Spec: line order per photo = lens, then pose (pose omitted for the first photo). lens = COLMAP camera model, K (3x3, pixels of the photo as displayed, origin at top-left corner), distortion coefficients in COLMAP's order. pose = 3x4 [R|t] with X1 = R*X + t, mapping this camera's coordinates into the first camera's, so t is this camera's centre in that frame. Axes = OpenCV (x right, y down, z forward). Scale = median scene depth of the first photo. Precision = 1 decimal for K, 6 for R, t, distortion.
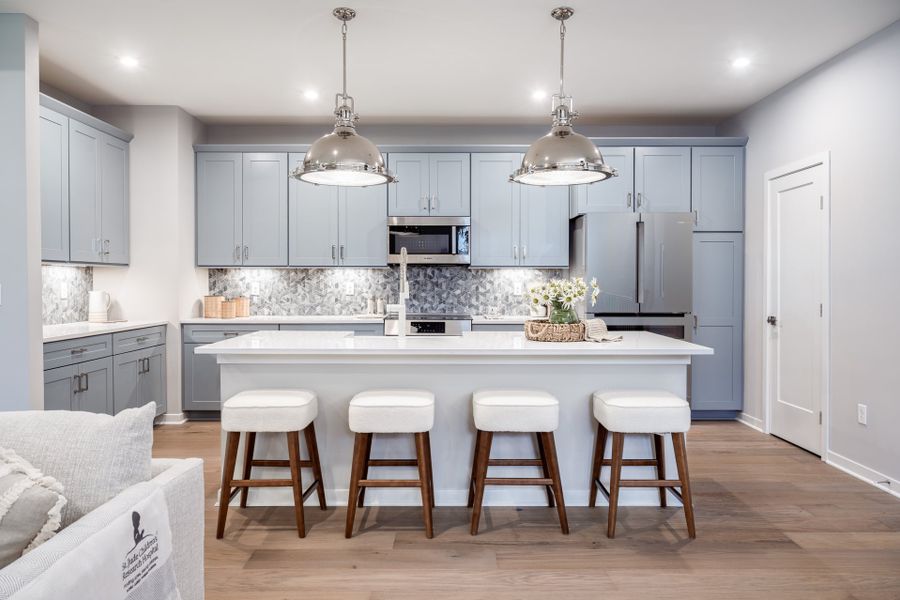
lens RADIAL K [[614.5, 0, 442.6], [0, 614.5, 285.7], [0, 0, 1]] dist [-0.006523, 0.007256]
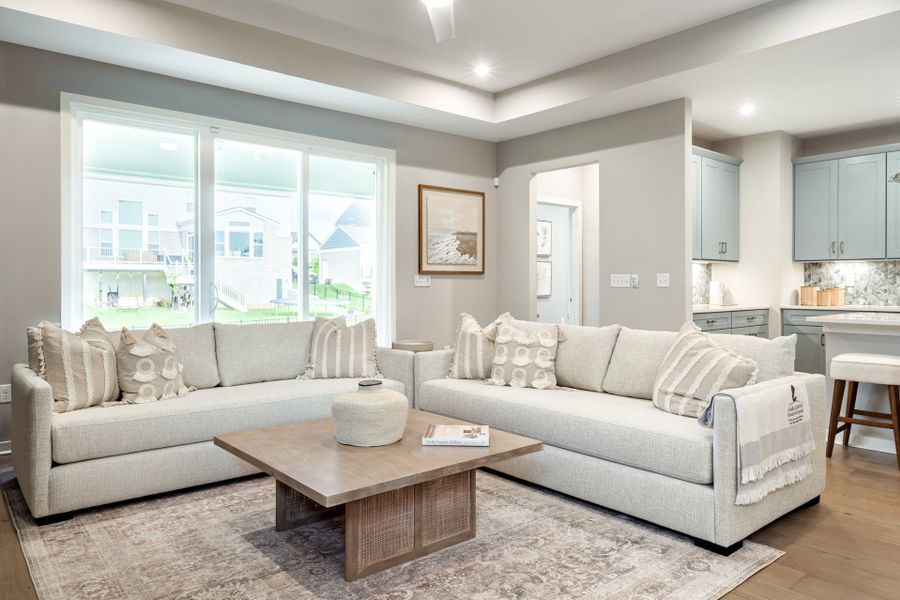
lens RADIAL K [[614.5, 0, 455.1], [0, 614.5, 284.9], [0, 0, 1]] dist [-0.006523, 0.007256]
pose [[0.656896, -0.000282, -0.753981, 0.058121], [-0.004202, 0.999983, -0.004035, 0.020359], [0.753969, 0.005818, 0.656884, -0.253662]]
